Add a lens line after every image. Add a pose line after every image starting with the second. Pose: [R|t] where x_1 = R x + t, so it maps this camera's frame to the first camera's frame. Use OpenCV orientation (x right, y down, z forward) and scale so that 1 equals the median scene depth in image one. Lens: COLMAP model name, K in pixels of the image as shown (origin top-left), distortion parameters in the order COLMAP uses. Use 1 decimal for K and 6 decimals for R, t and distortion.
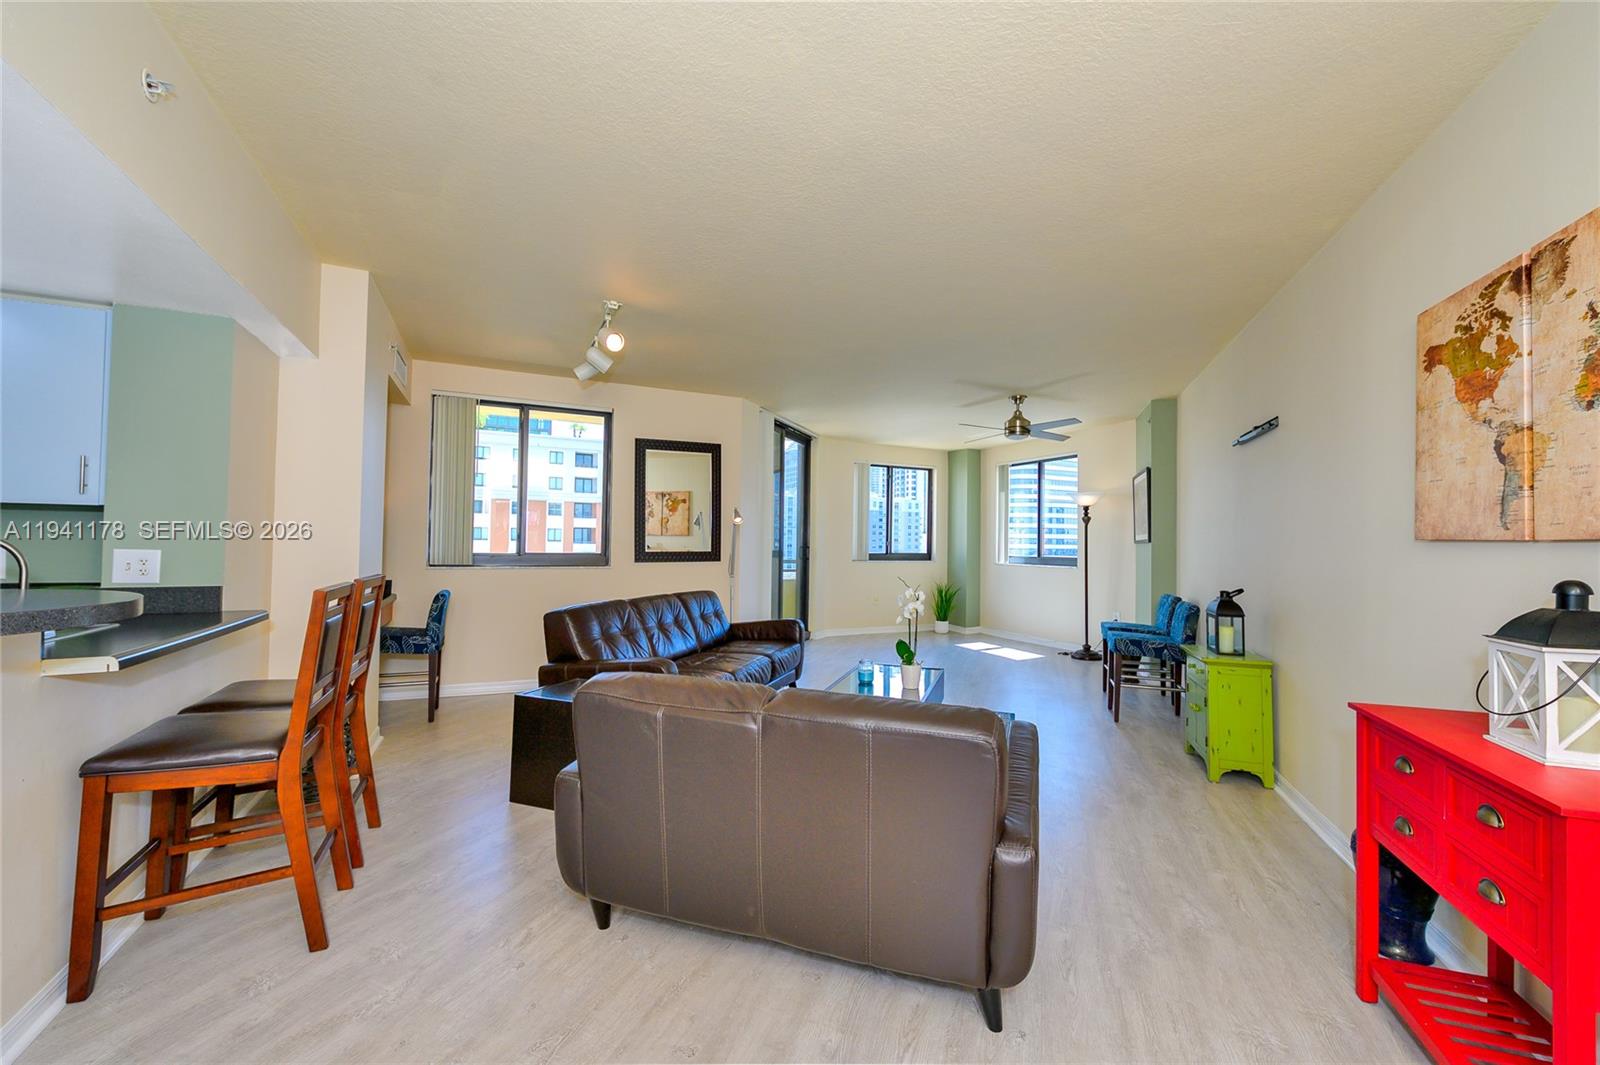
lens RADIAL K [[638.6, 0, 775.2], [0, 638.6, 532.3], [0, 0, 1]] dist [-0.004516, -0.000065]
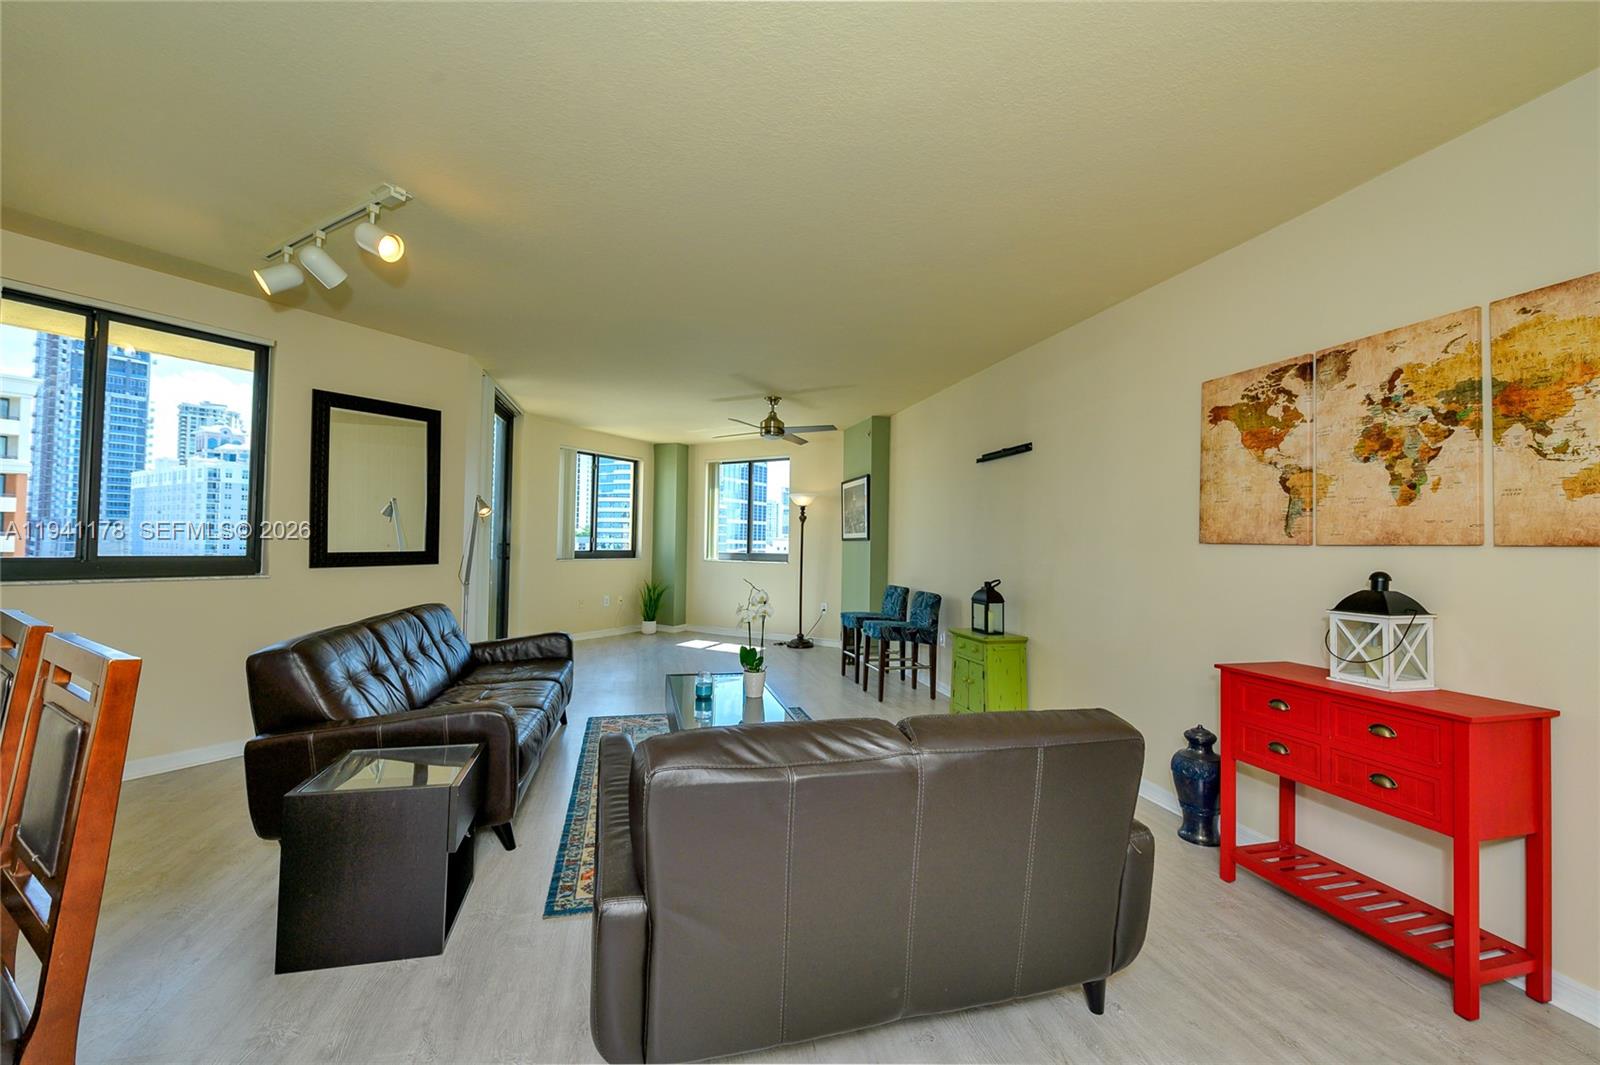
lens RADIAL K [[658.1, 0, 781.1], [0, 658.1, 530.0], [0, 0, 1]] dist [-0.013453, 0.000077]
pose [[0.822956, 0.010148, 0.568014, -0.174410], [-0.013606, 0.999906, 0.001848, -0.002026], [-0.567942, -0.009249, 0.823017, 0.104119]]
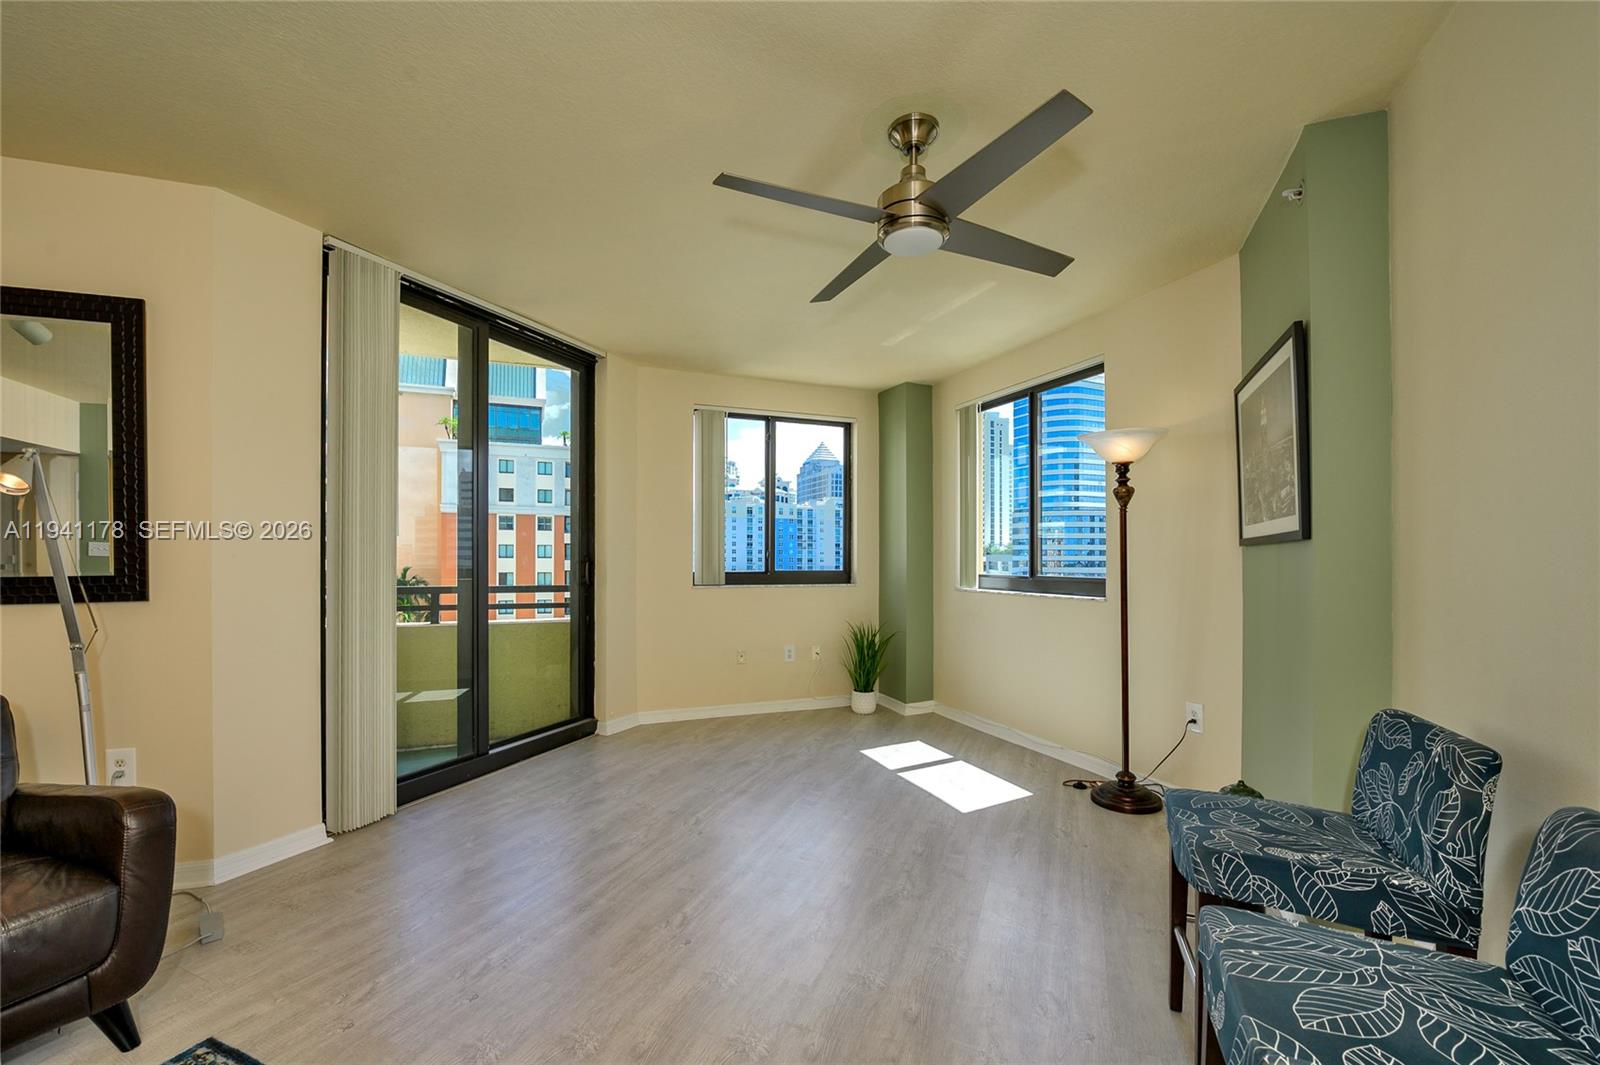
lens RADIAL K [[658.1, 0, 768.9], [0, 658.1, 554.9], [0, 0, 1]] dist [-0.013453, 0.000077]
pose [[0.998743, -0.011929, -0.048684, 0.263968], [0.012560, 0.999841, 0.012681, 0.014037], [0.048525, -0.013277, 0.998734, 0.533508]]
